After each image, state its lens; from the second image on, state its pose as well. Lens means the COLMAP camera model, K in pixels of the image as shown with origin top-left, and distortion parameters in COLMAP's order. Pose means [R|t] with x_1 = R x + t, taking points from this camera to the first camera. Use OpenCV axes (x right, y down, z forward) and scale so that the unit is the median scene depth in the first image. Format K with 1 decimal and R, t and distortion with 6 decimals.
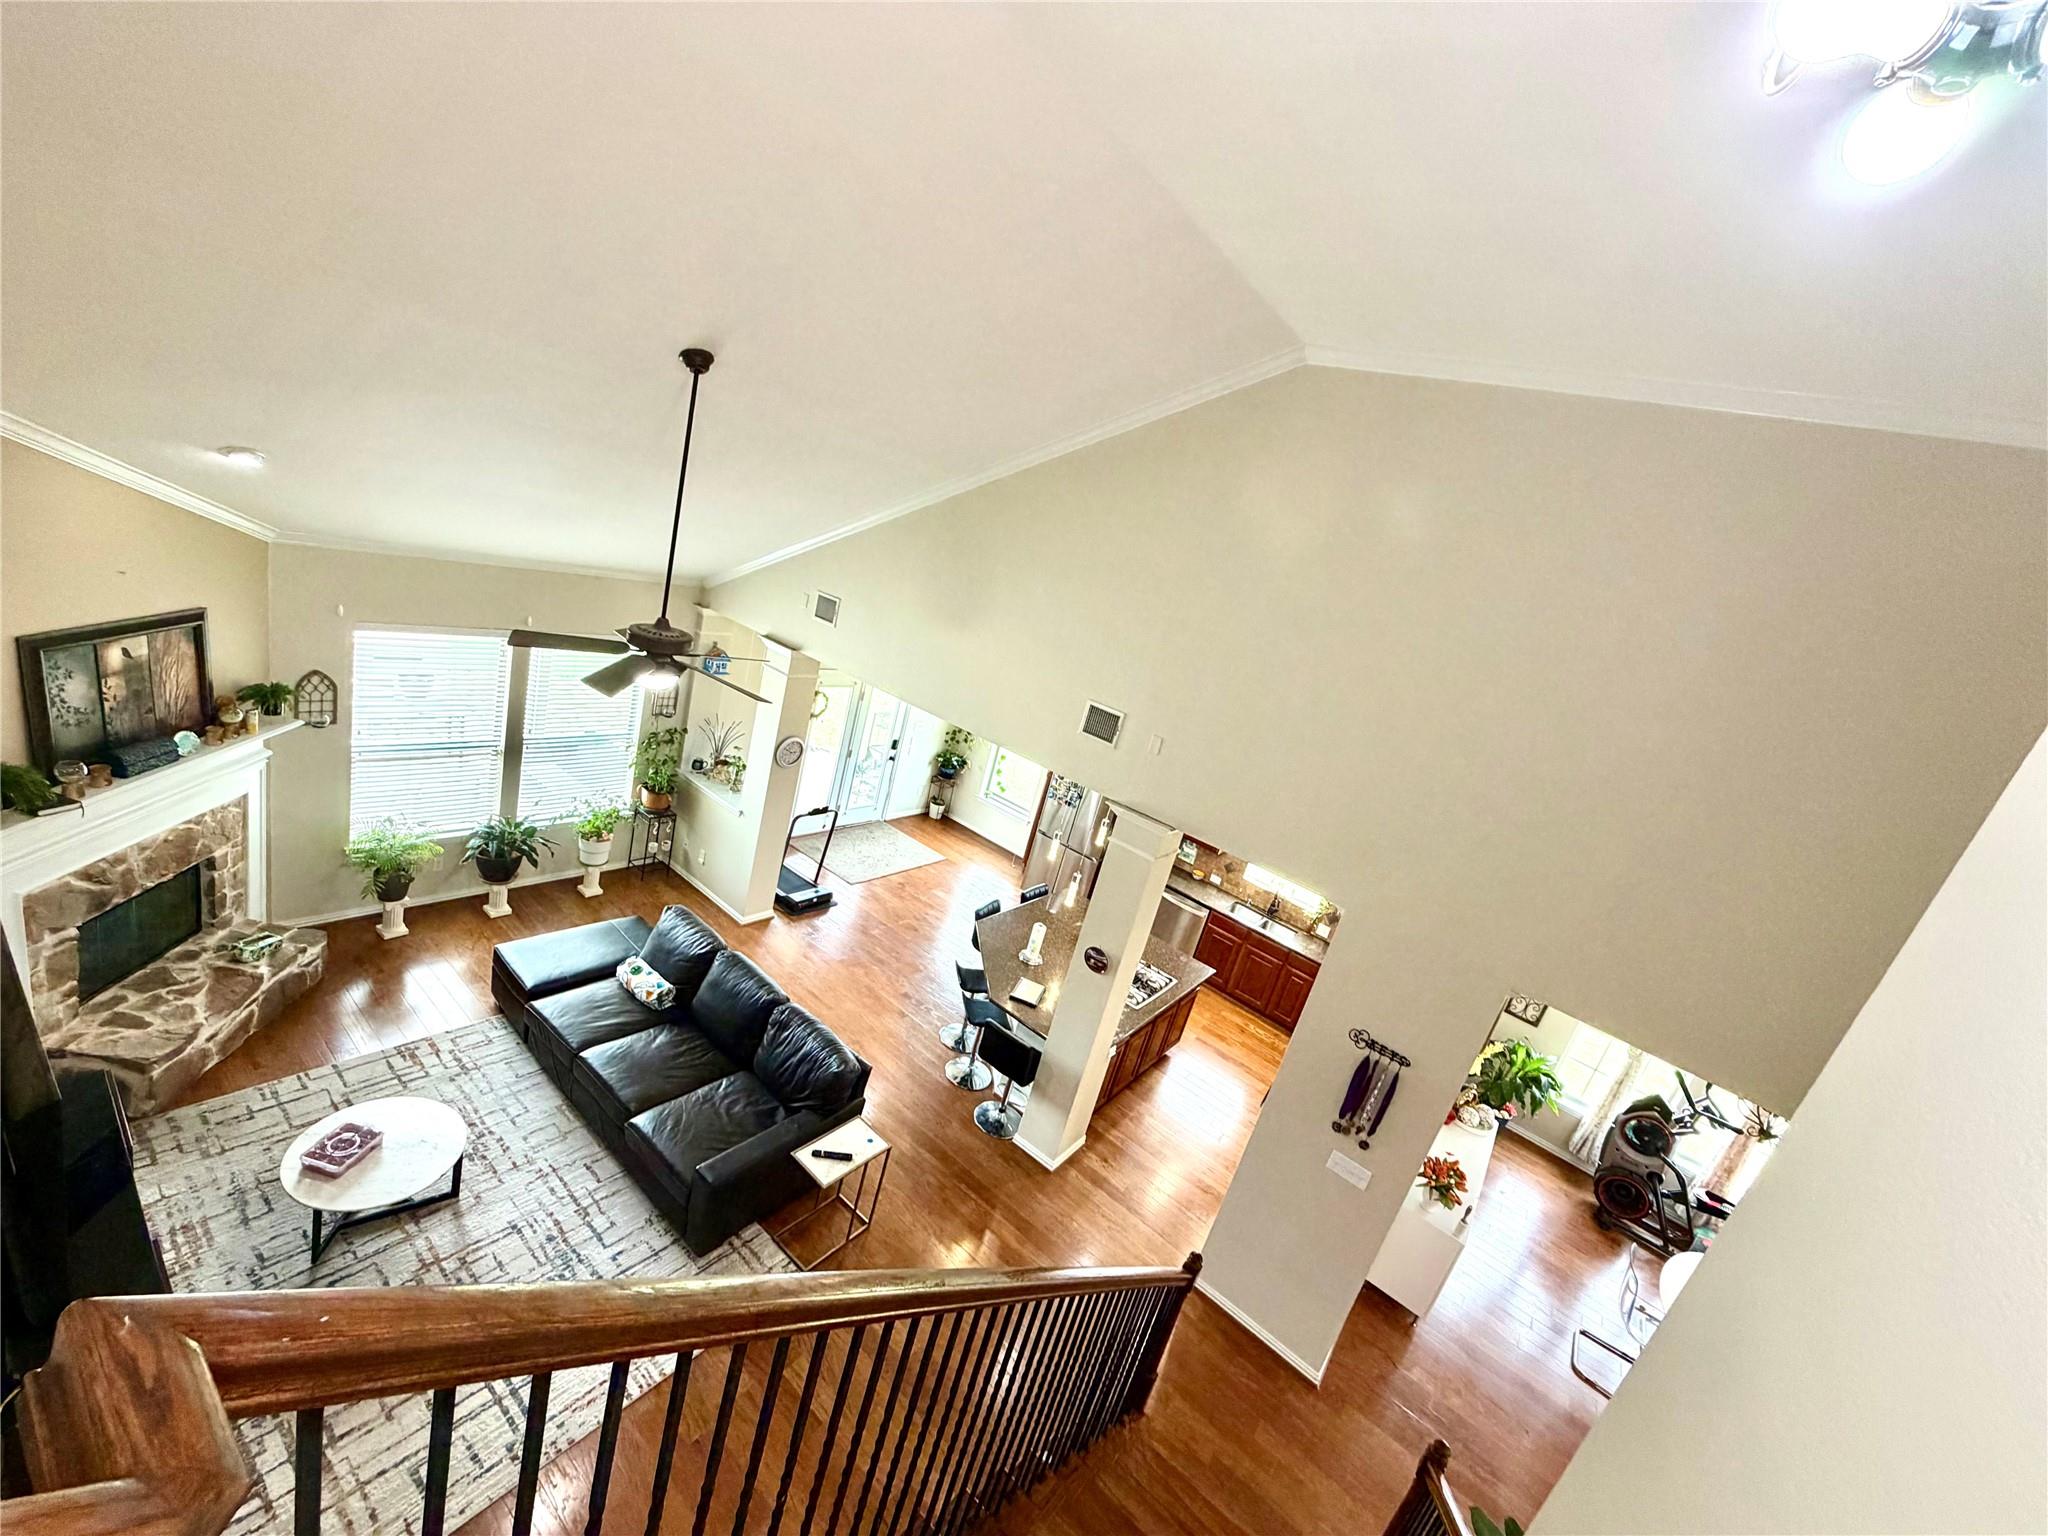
lens RADIAL K [[816.1, 0, 1019.8], [0, 816.1, 767.3], [0, 0, 1]] dist [-0.000013, 0.000632]
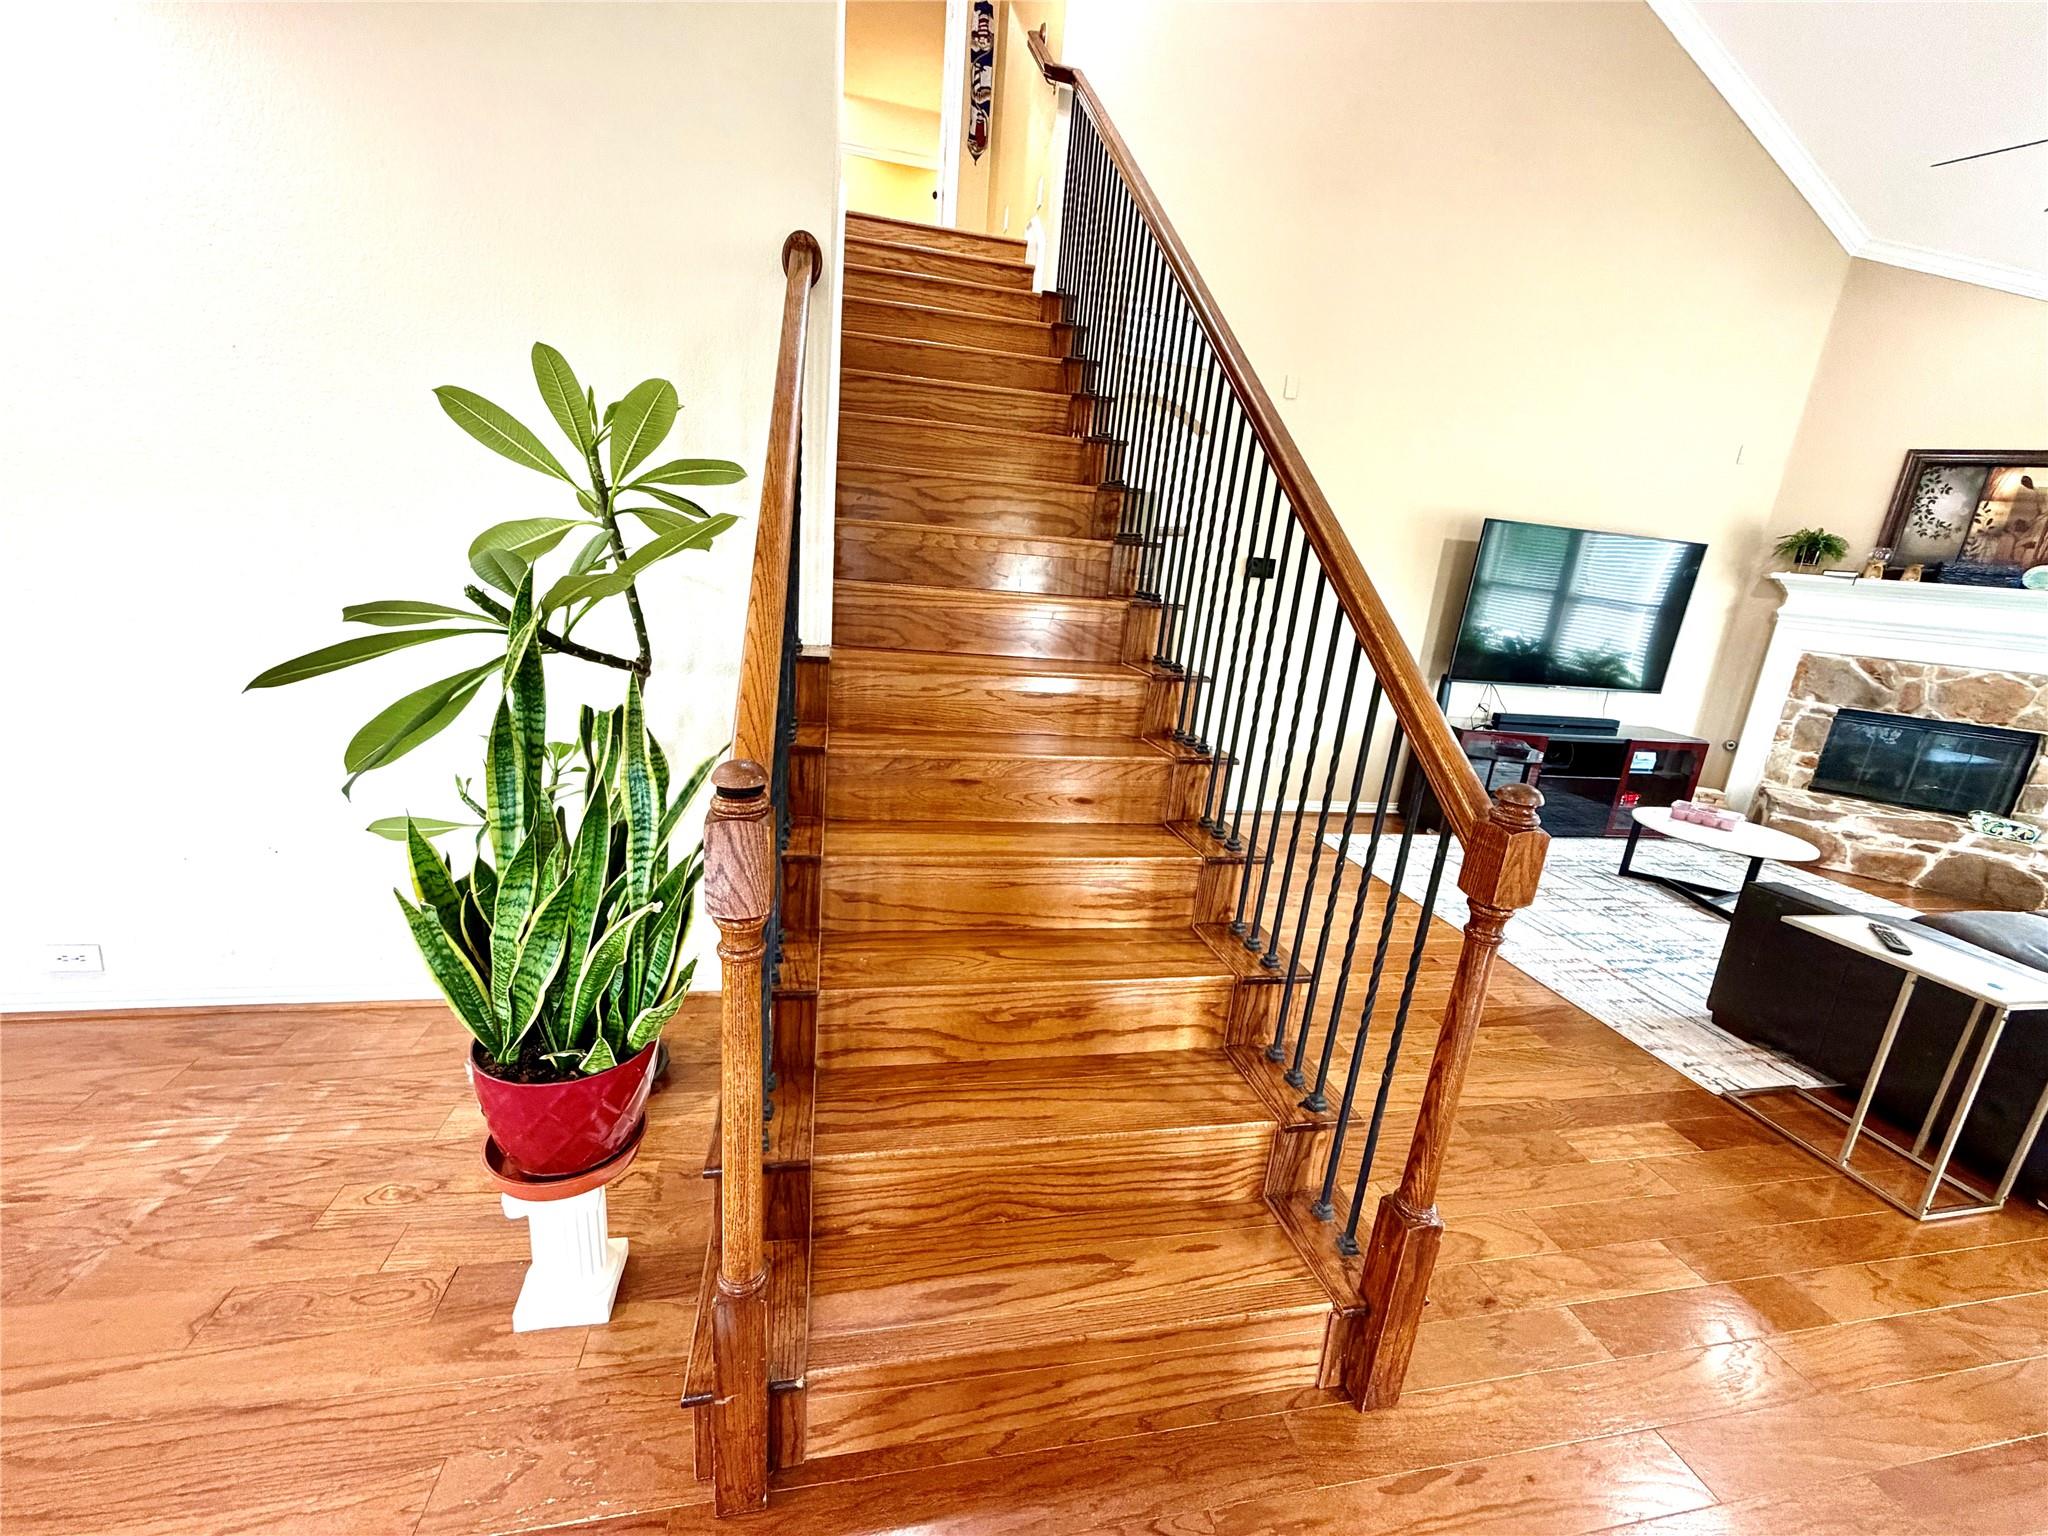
lens RADIAL K [[816.1, 0, 1019.8], [0, 816.1, 767.3], [0, 0, 1]] dist [-0.000013, 0.000632]
pose [[-0.610172, -0.110656, -0.784504, 0.533291], [-0.456298, 0.858563, 0.233797, 0.546016], [0.647675, 0.500624, -0.574363, 0.956453]]
